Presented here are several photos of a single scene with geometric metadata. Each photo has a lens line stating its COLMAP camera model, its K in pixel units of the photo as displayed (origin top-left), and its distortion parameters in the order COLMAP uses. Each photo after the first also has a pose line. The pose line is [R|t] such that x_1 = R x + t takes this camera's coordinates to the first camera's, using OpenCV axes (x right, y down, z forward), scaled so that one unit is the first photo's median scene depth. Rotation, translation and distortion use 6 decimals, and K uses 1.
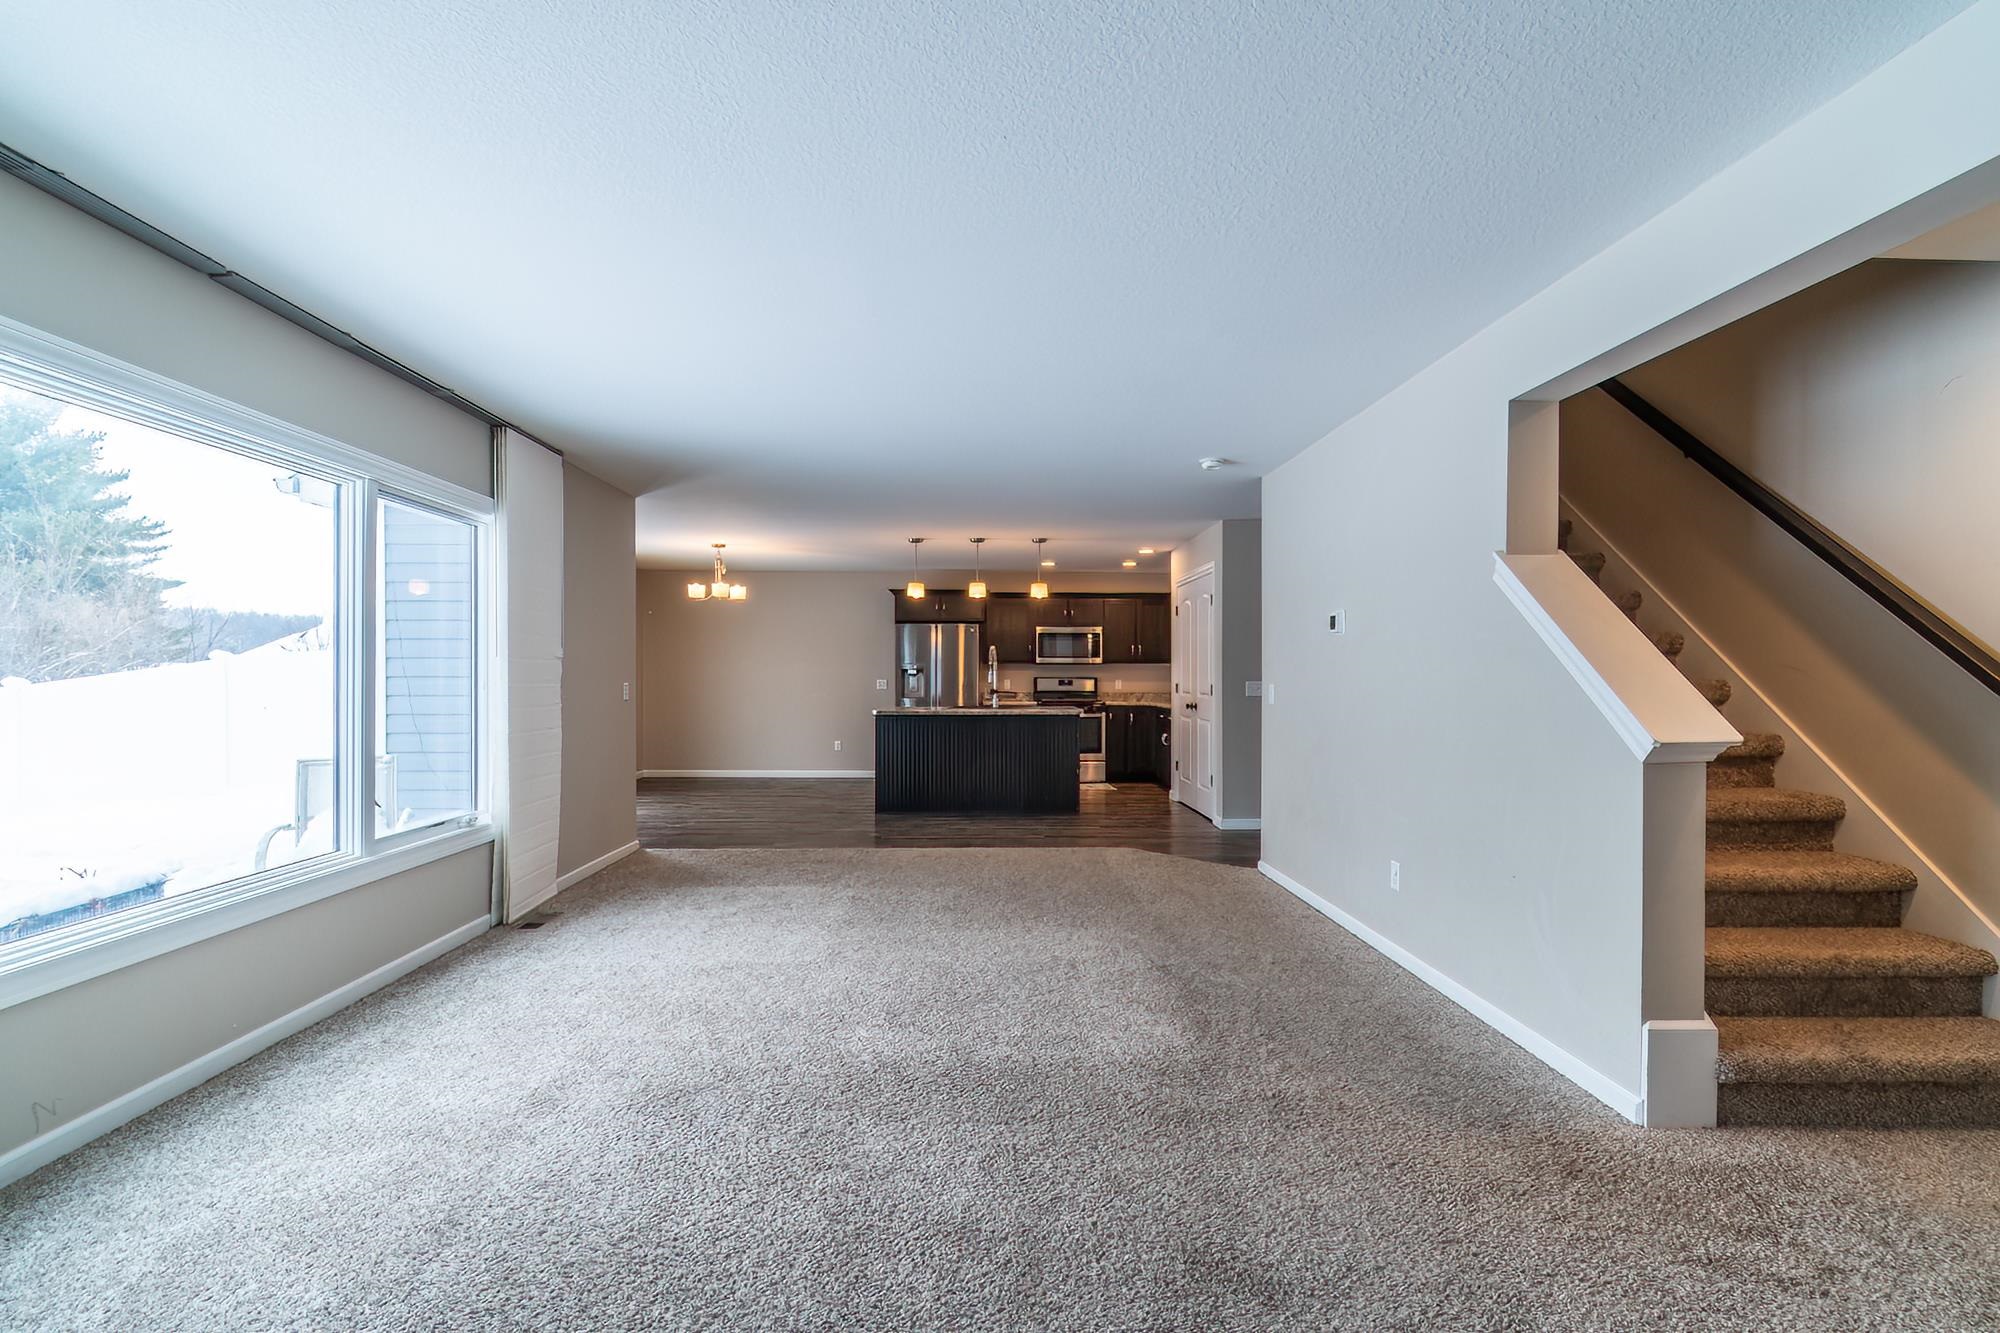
lens RADIAL K [[888.5, 0, 1000.0], [0, 888.5, 676.6], [0, 0, 1]] dist [-0.001220, 0.000124]
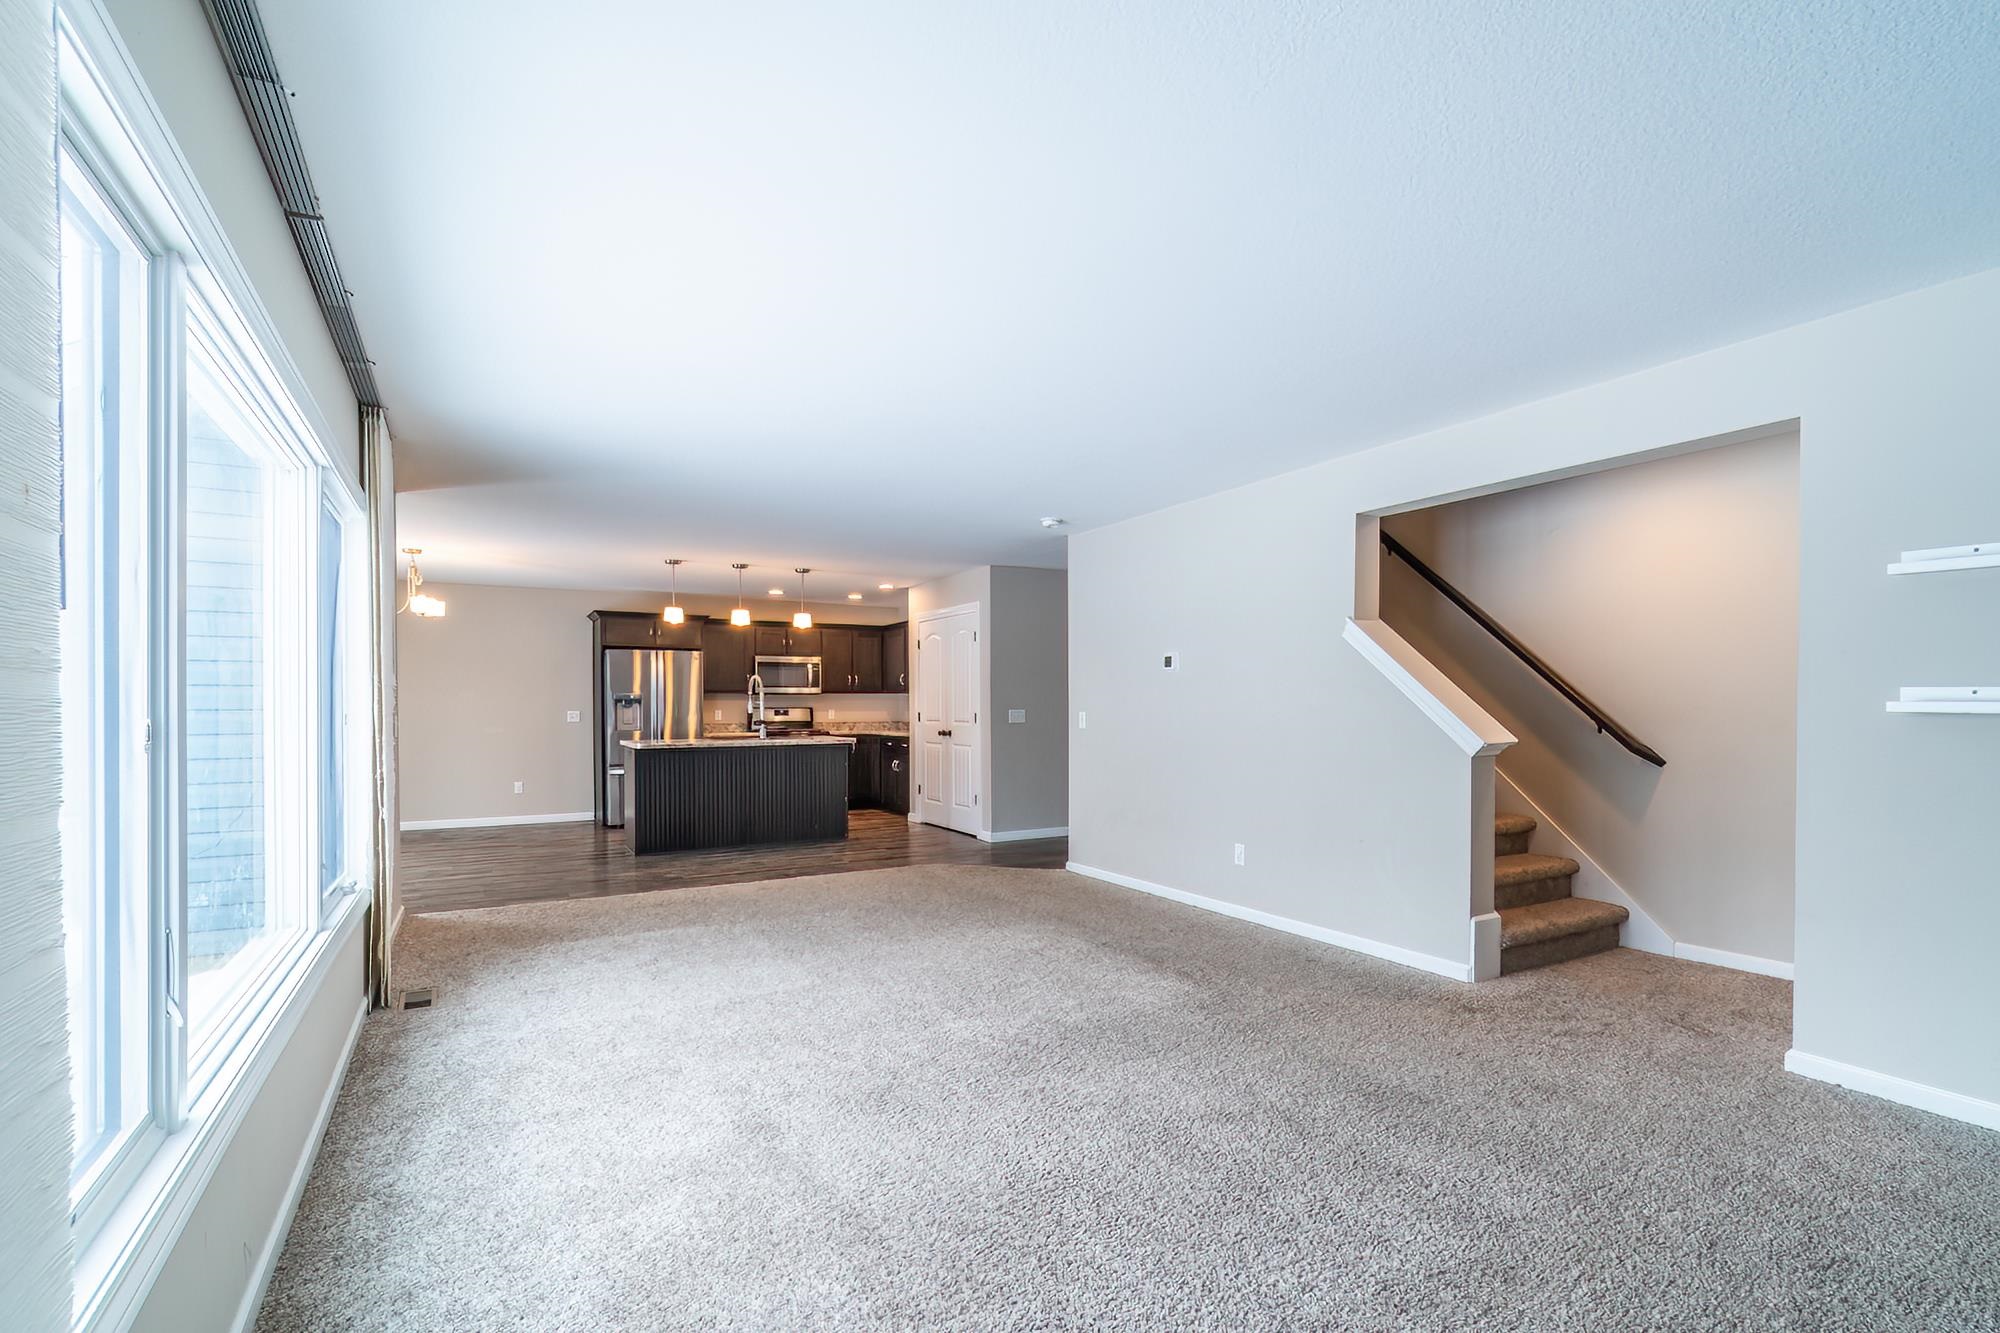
lens RADIAL K [[905.5, 0, 1019.3], [0, 905.5, 709.8], [0, 0, 1]] dist [-0.003726, -0.000328]
pose [[0.876550, -0.006042, 0.481273, -0.242239], [0.004436, 0.999980, 0.004474, 0.000133], [-0.481291, -0.001787, 0.876559, -0.013284]]
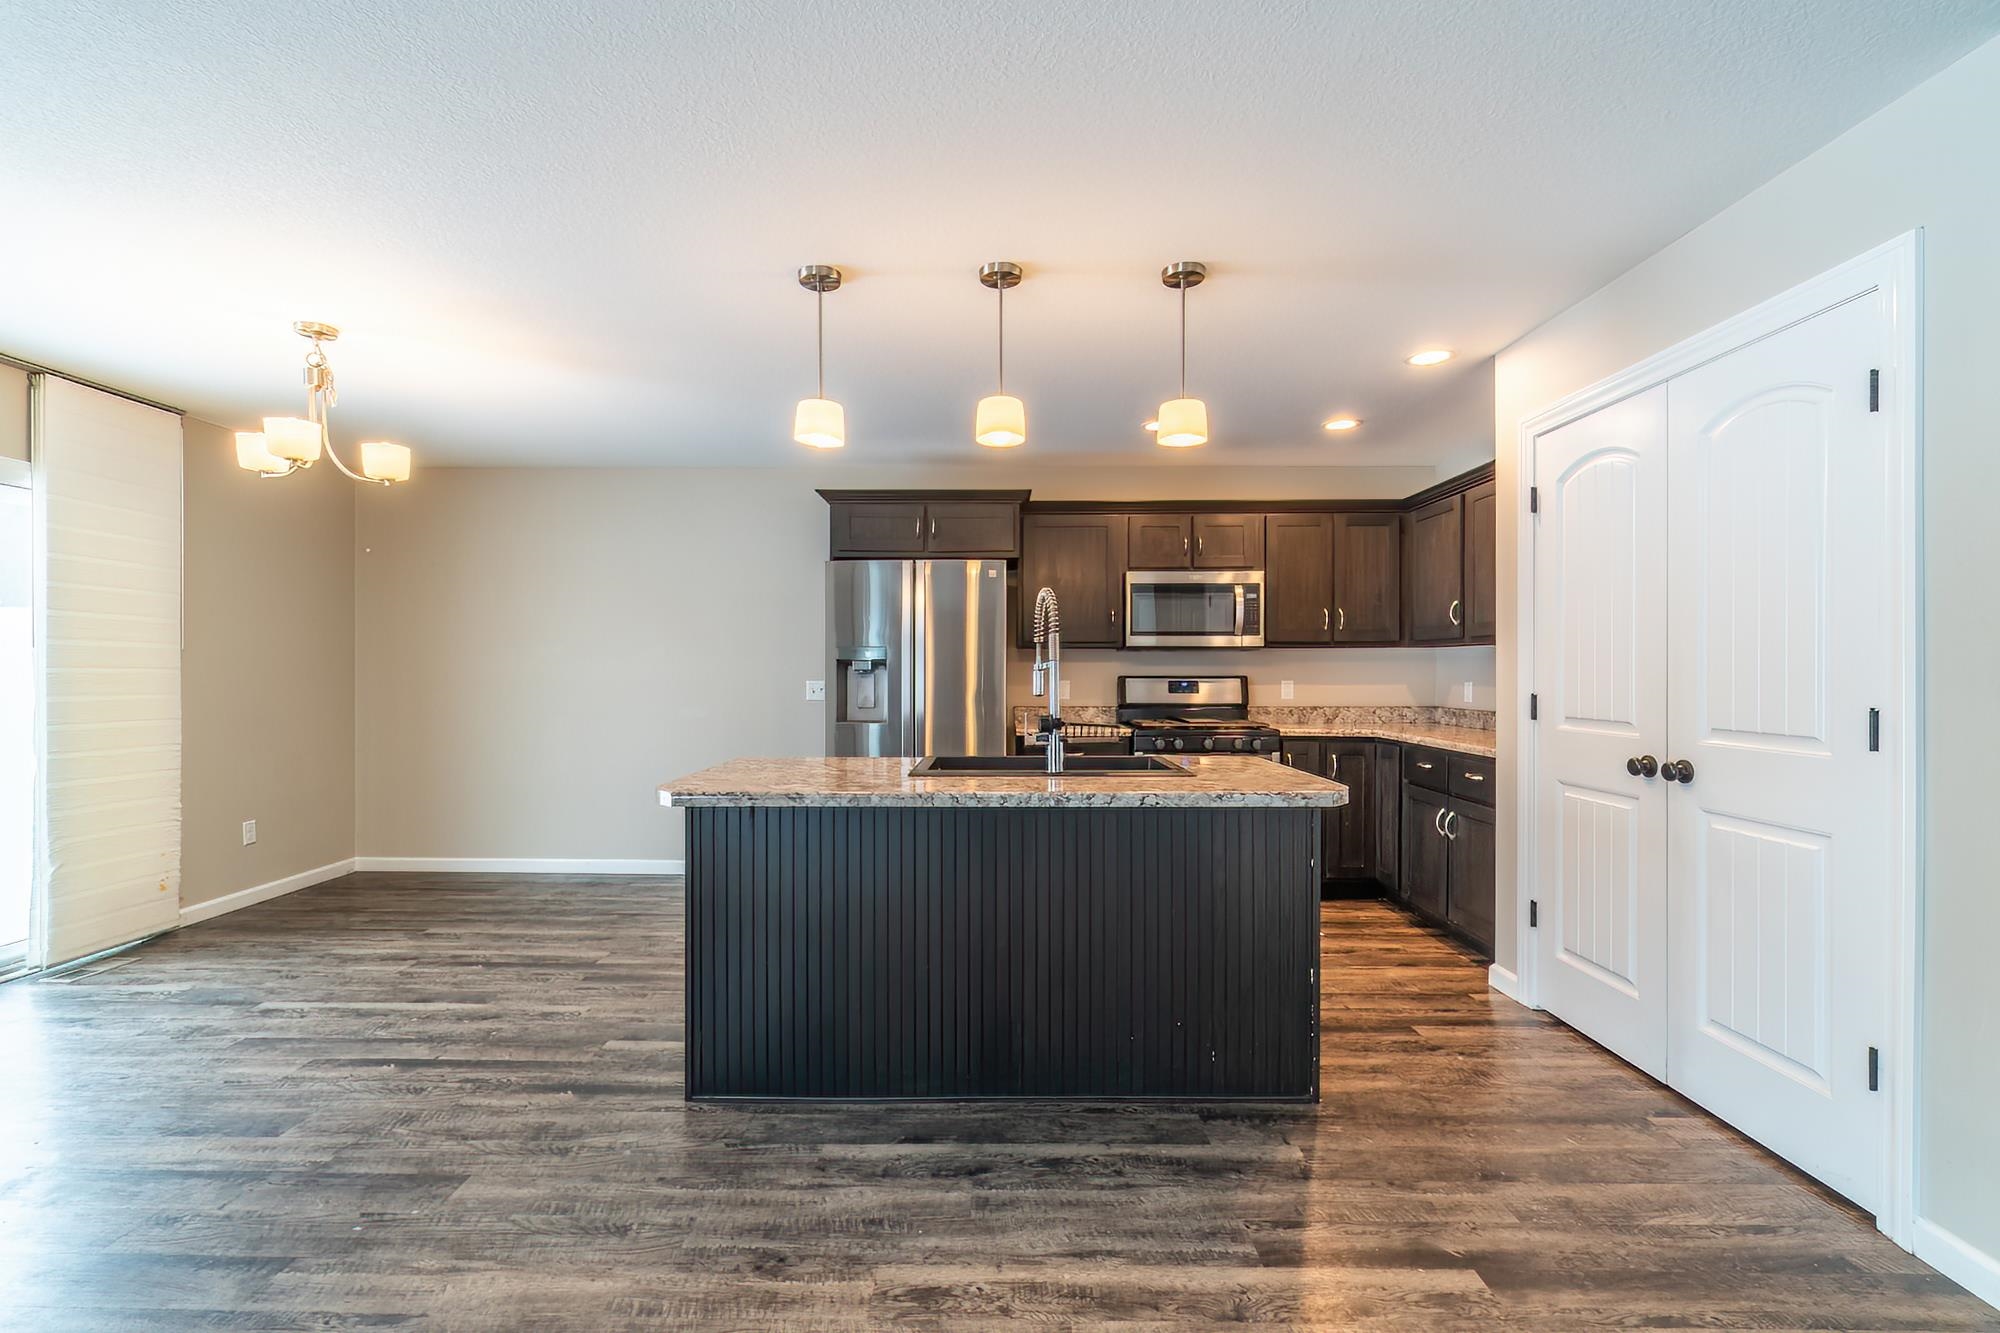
lens RADIAL K [[877.3, 0, 992.7], [0, 877.3, 677.6], [0, 0, 1]] dist [-0.003135, -0.000062]
pose [[0.999085, -0.001478, -0.042749, -0.015071], [0.001882, 0.999954, 0.009421, -0.004265], [0.042733, -0.009493, 0.999041, 0.687263]]
